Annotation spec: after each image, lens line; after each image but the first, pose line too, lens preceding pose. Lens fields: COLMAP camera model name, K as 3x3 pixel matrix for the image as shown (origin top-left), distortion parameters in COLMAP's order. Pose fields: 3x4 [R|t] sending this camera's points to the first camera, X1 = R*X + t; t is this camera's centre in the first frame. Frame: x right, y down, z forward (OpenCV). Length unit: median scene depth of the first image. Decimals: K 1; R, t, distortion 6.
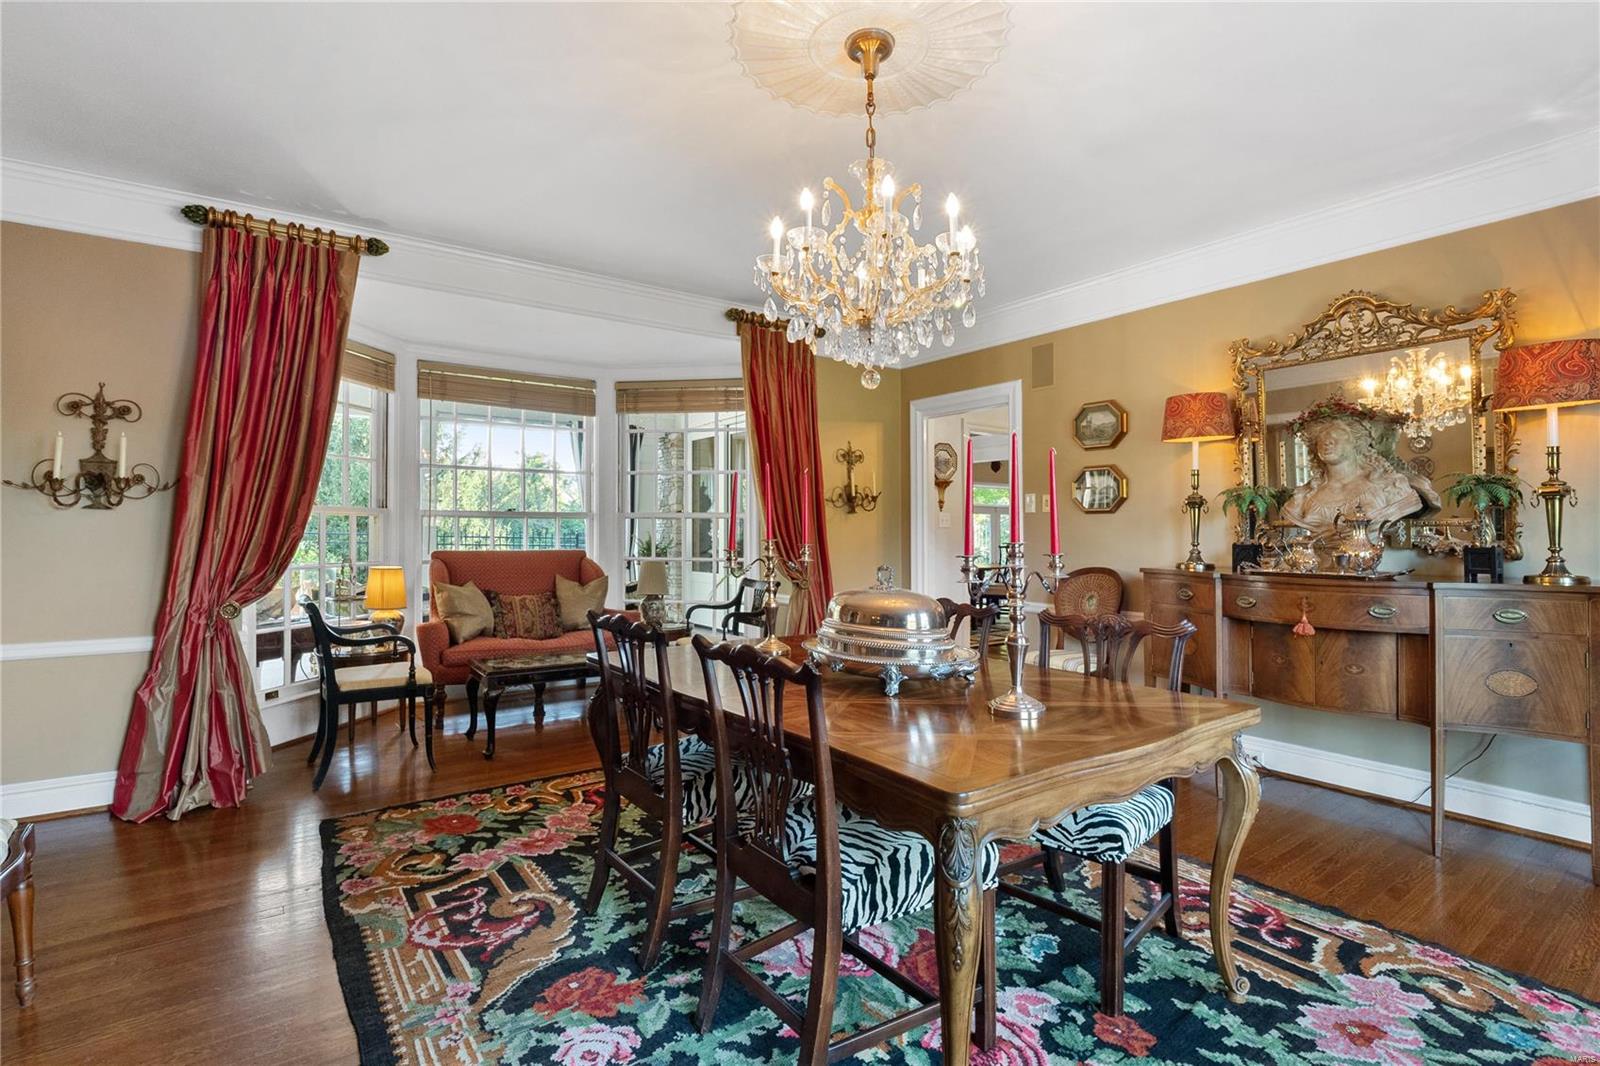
lens RADIAL K [[785.9, 0, 846.9], [0, 785.9, 528.3], [0, 0, 1]] dist [-0.000789, -0.013982]
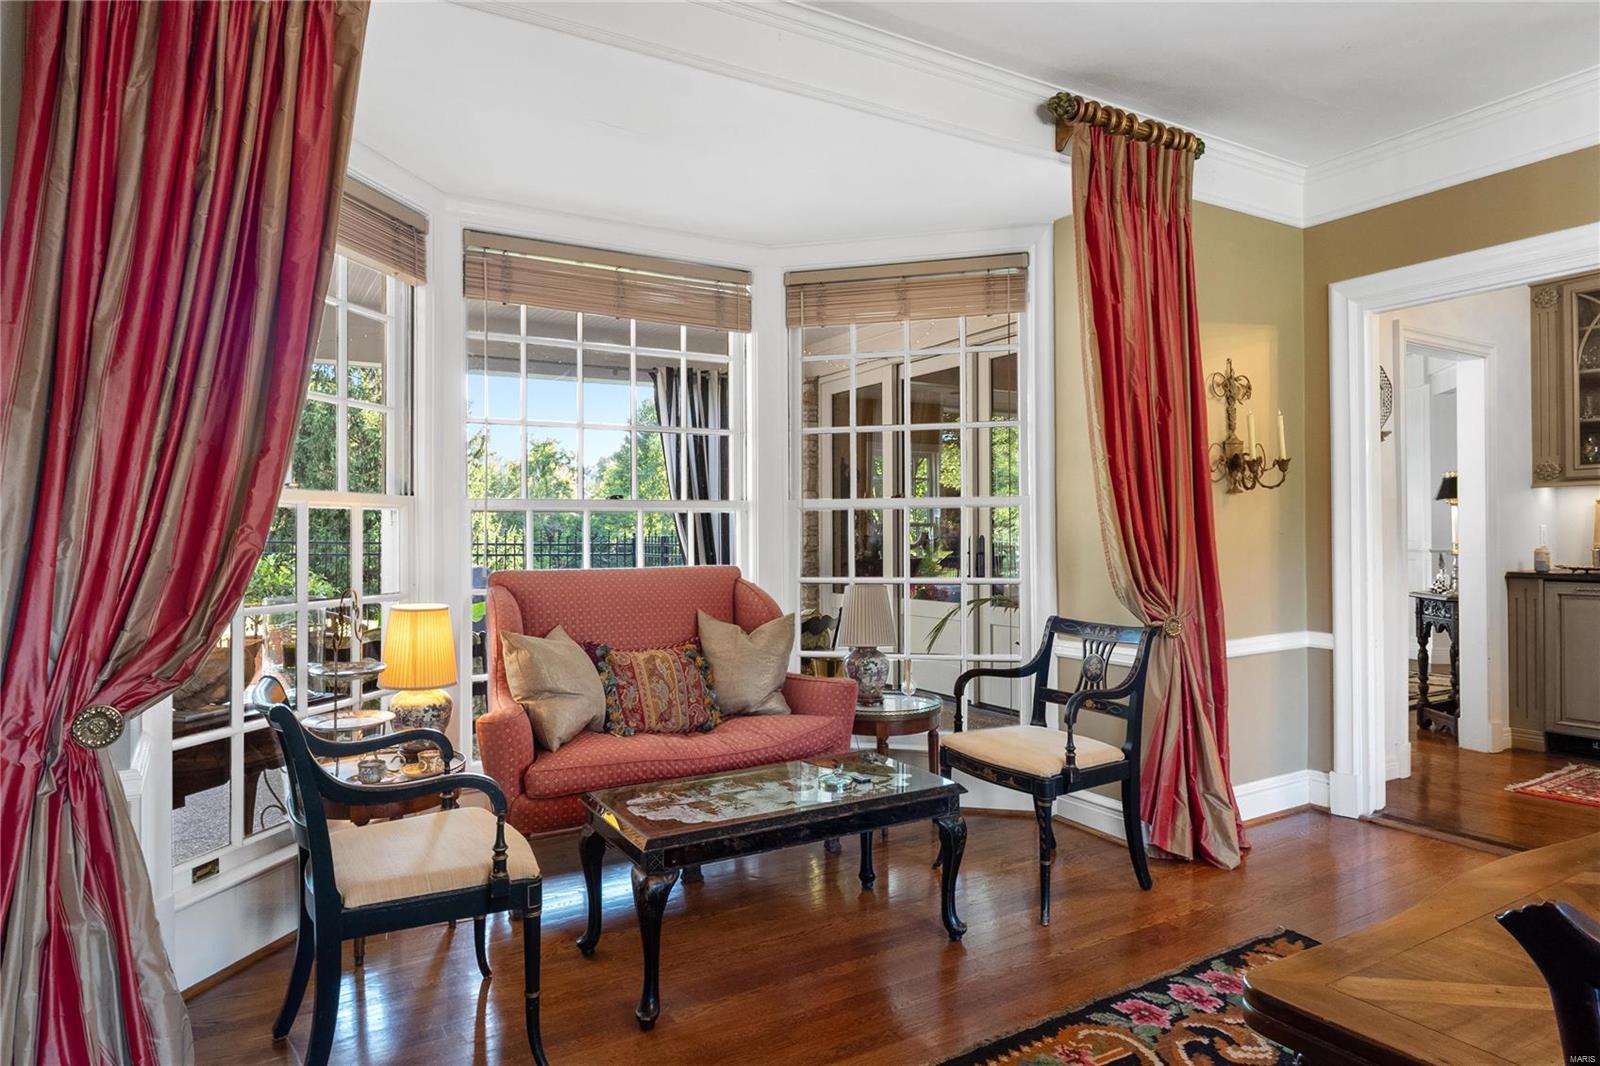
lens RADIAL K [[974.0, 0, 815.3], [0, 974.0, 512.4], [0, 0, 1]] dist [0.005614, -0.000547]
pose [[0.994776, -0.013332, -0.101203, -0.261304], [0.011764, 0.999801, -0.016082, 0.001057], [0.101398, 0.014808, 0.994736, 0.384131]]
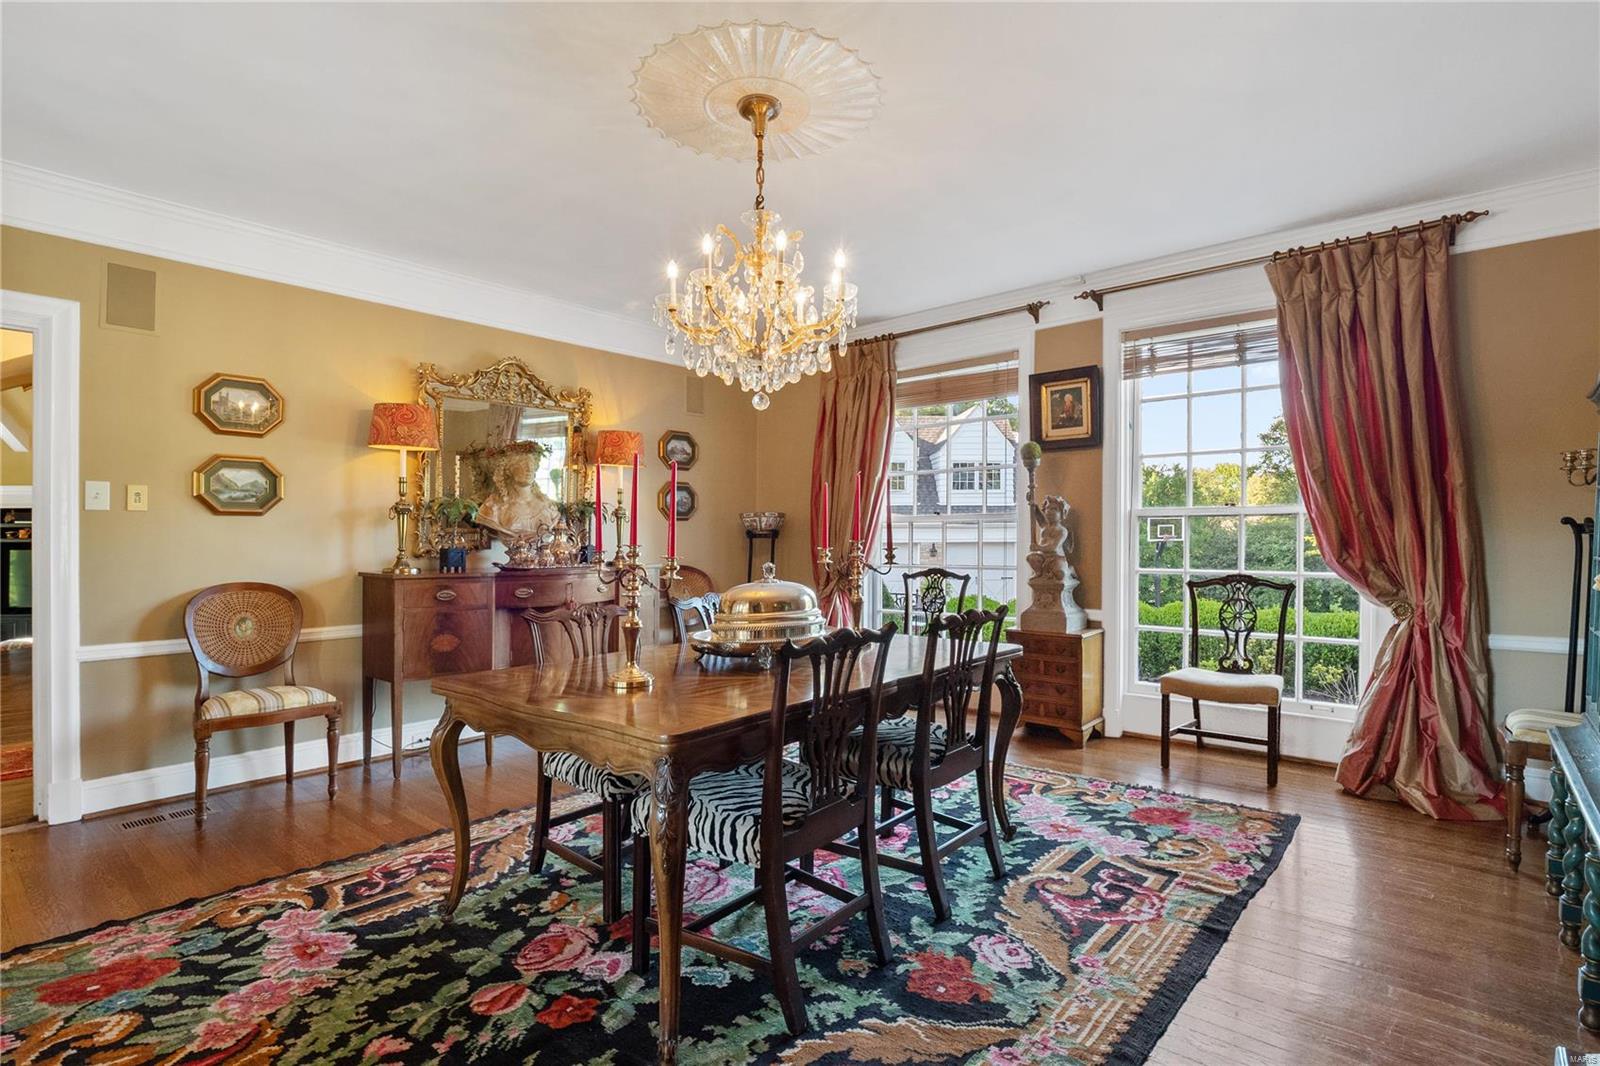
lens RADIAL K [[766.1, 0, 793.7], [0, 766.1, 535.2], [0, 0, 1]] dist [-0.011020, -0.001119]
pose [[-0.201230, -0.004764, 0.979532, -0.560030], [0.007112, 0.999955, 0.006324, 0.000994], [-0.979518, 0.008239, -0.201187, 0.613579]]
